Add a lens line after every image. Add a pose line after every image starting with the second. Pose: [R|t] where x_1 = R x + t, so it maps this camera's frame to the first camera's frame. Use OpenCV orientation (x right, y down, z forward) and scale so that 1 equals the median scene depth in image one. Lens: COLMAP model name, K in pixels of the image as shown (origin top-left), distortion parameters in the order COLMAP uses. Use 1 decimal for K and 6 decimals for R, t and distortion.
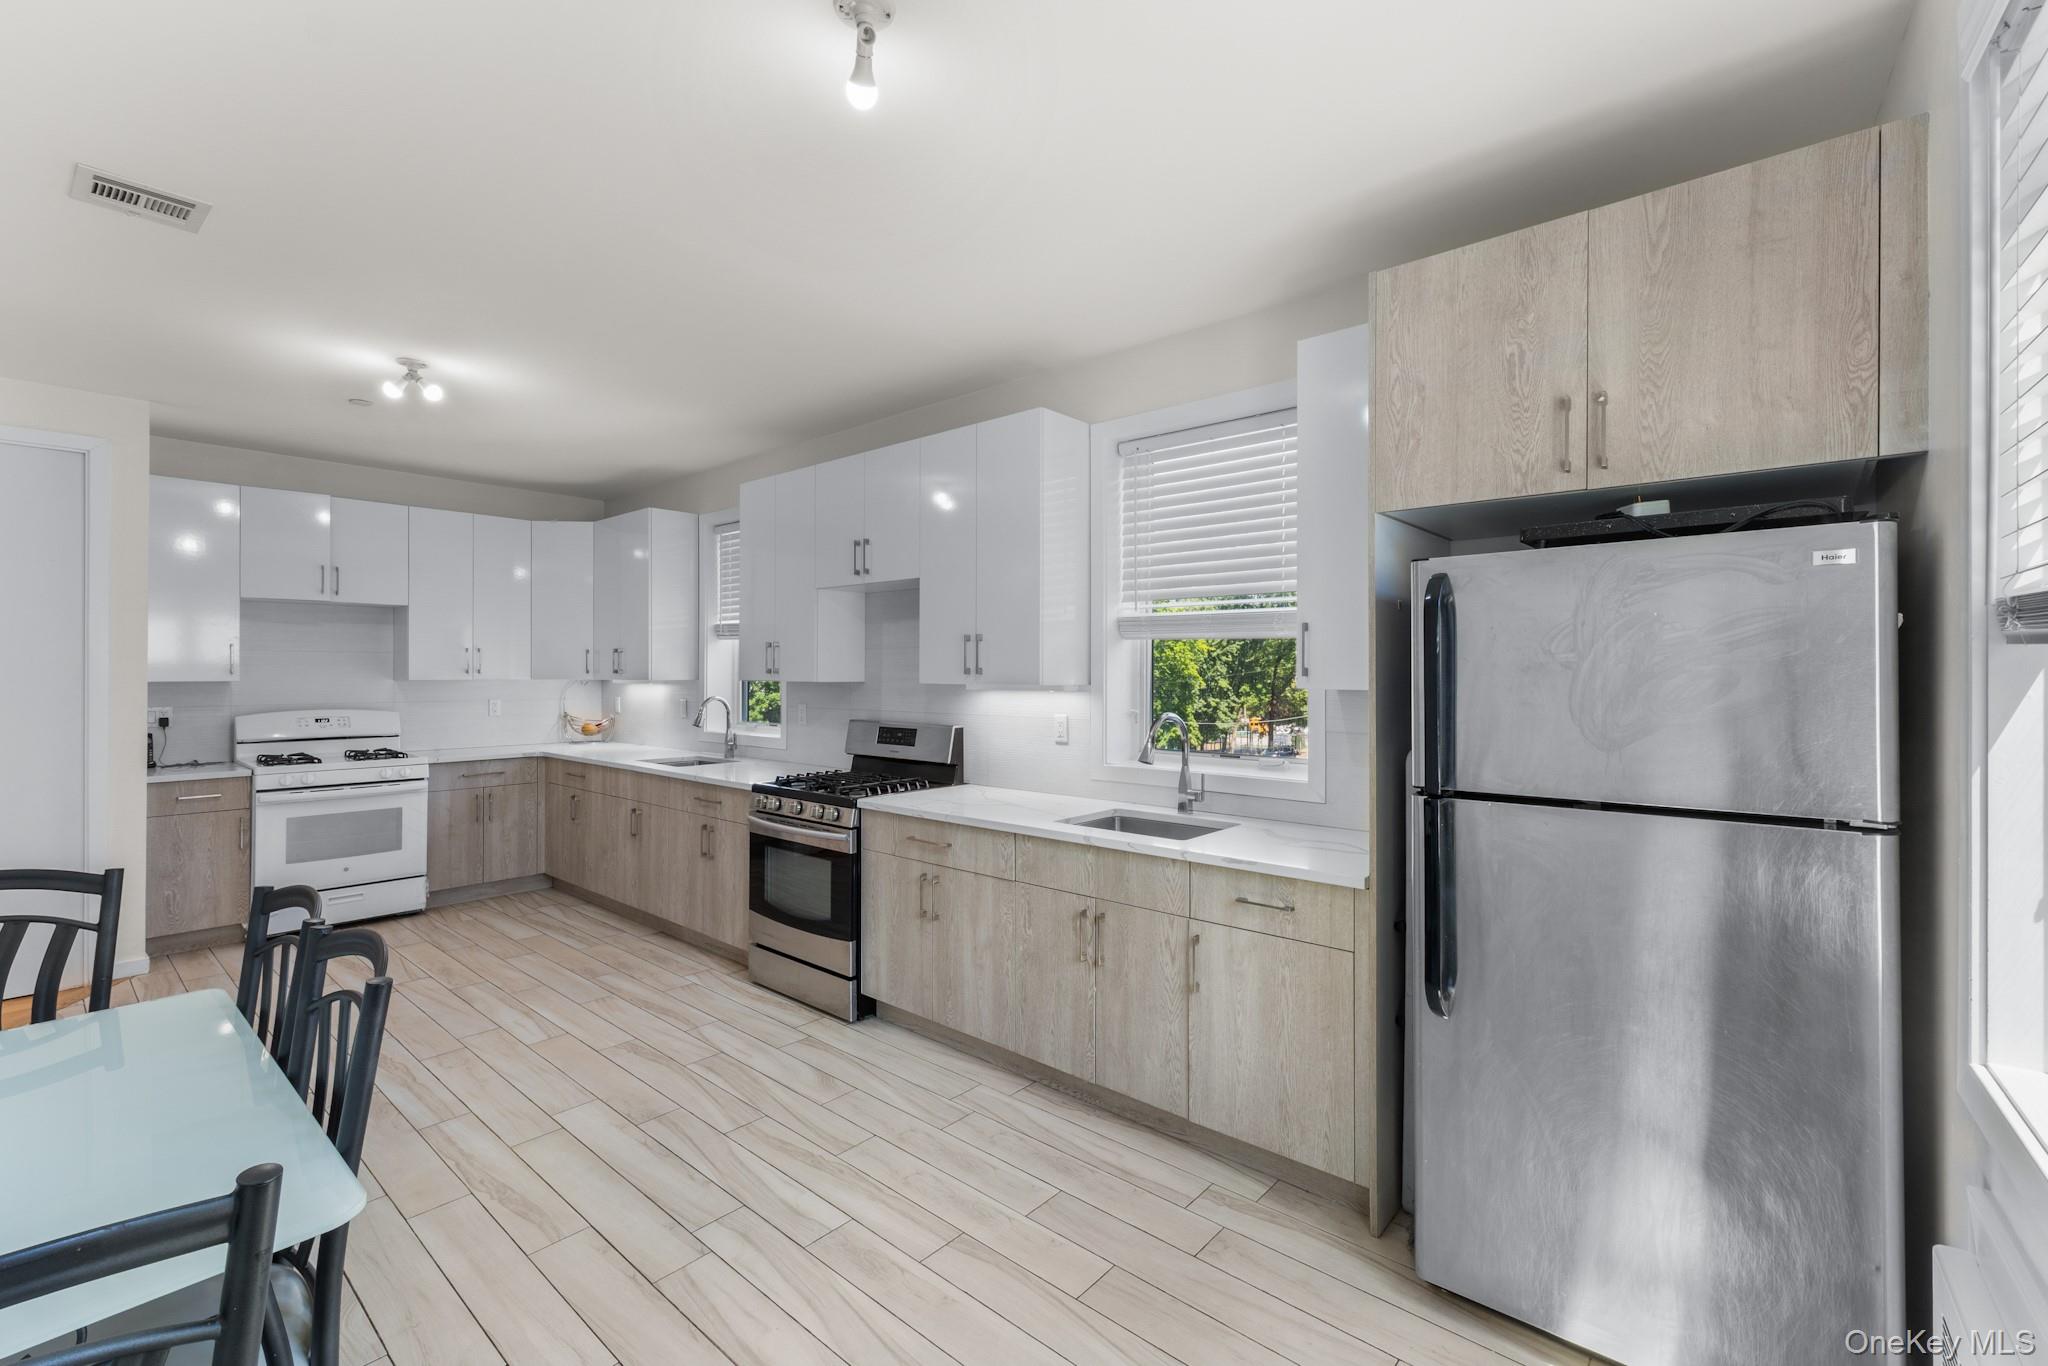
lens RADIAL K [[838.6, 0, 1021.4], [0, 838.6, 680.5], [0, 0, 1]] dist [-0.001777, -0.000173]
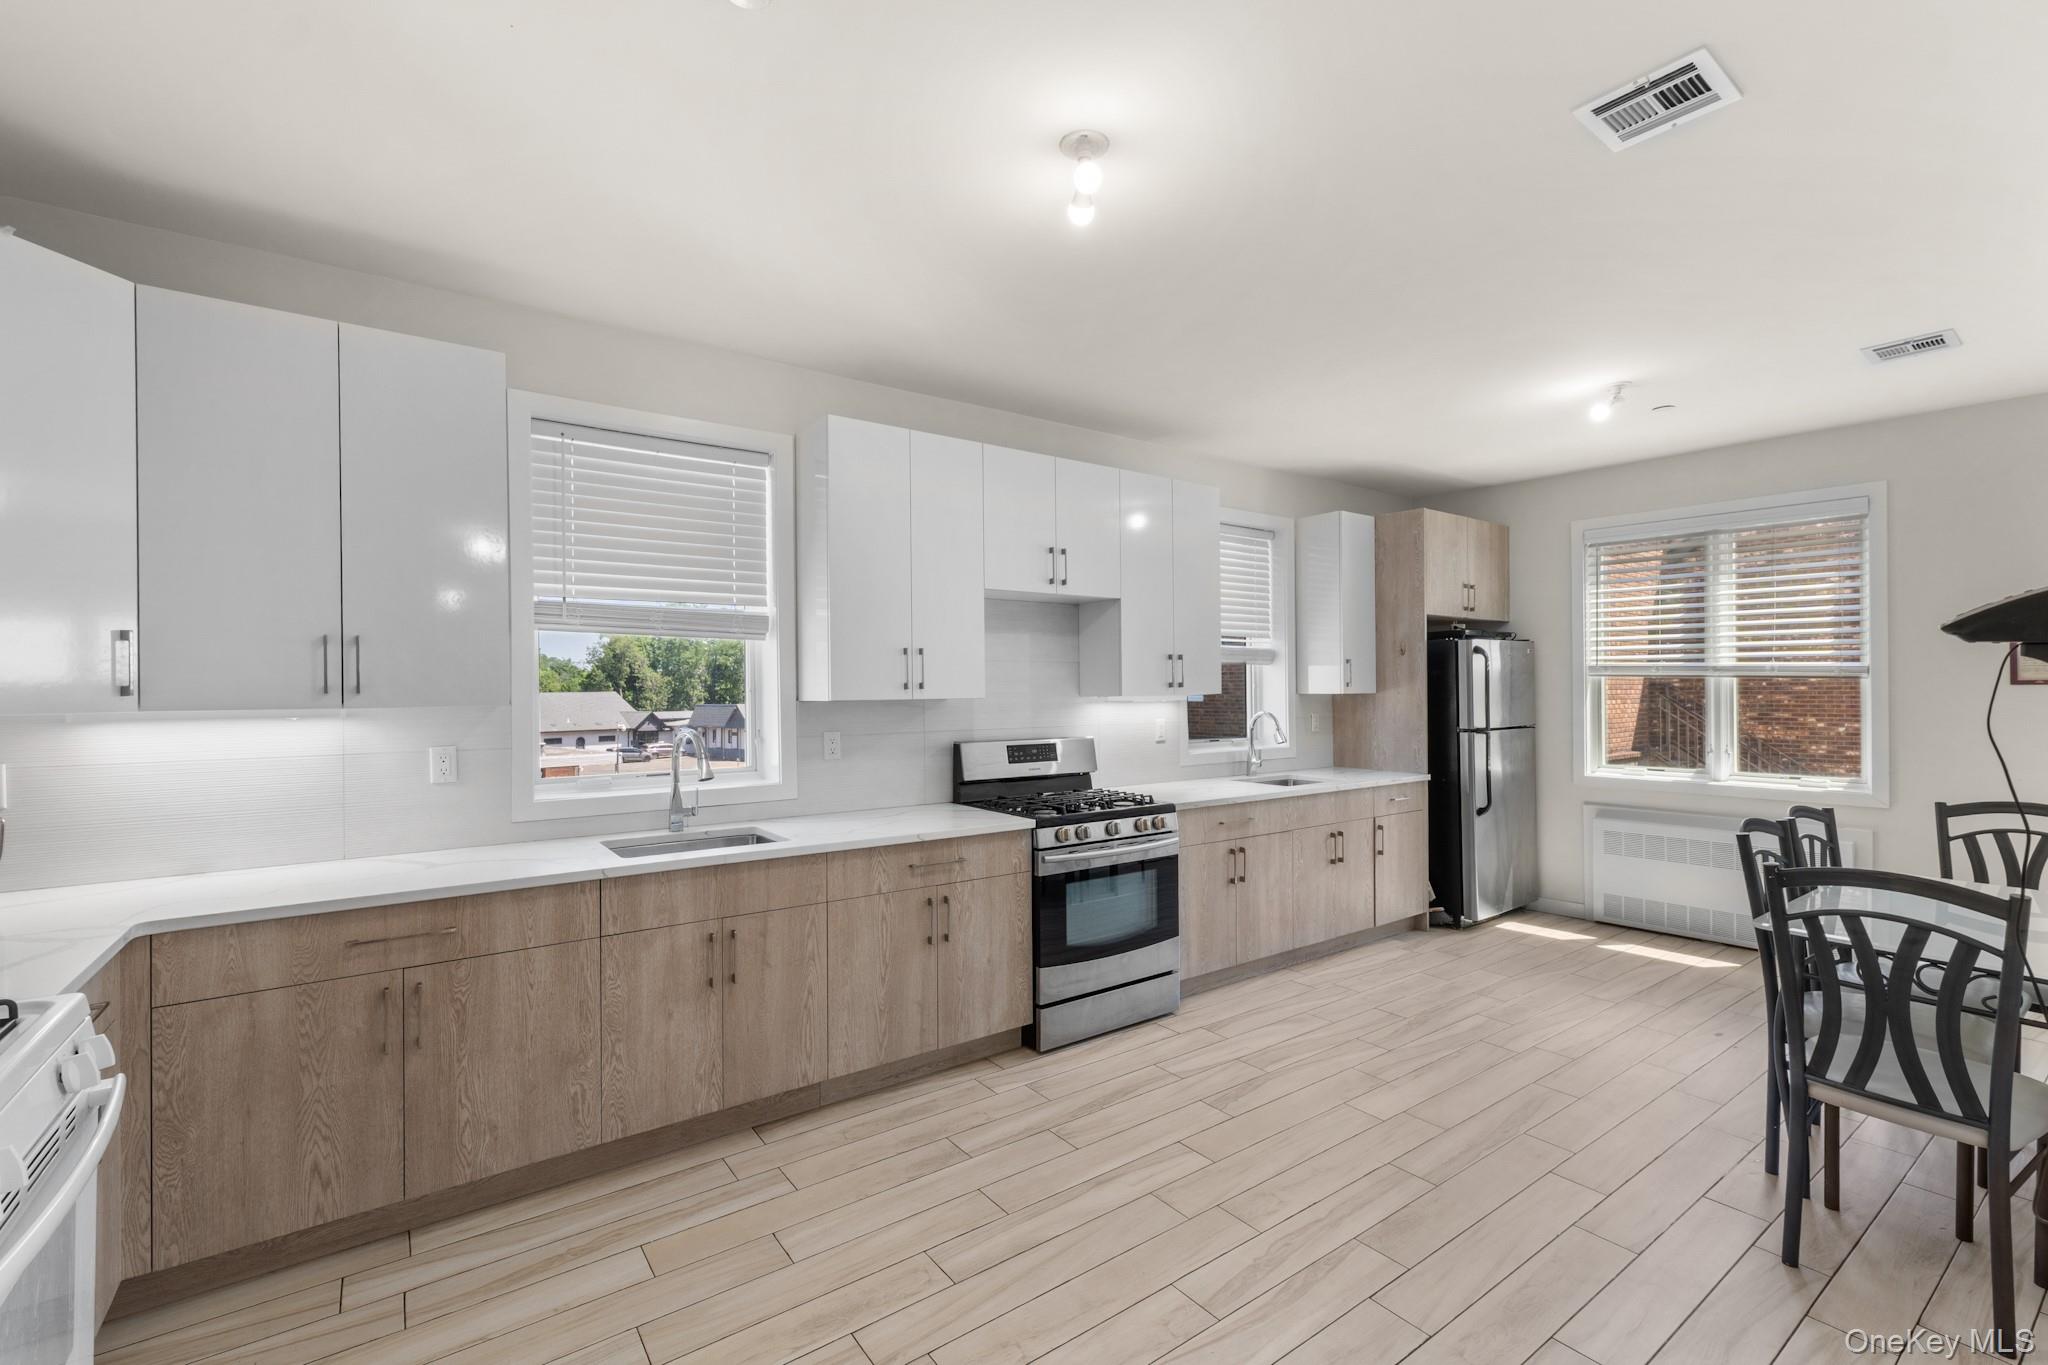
lens RADIAL K [[879.6, 0, 1022.0], [0, 879.6, 674.0], [0, 0, 1]] dist [0.002107, 0.000549]
pose [[0.262973, -0.001280, 0.964802, -1.287872], [0.009392, 0.999955, -0.001233, -0.025013], [-0.964758, 0.009386, 0.262973, 0.850302]]
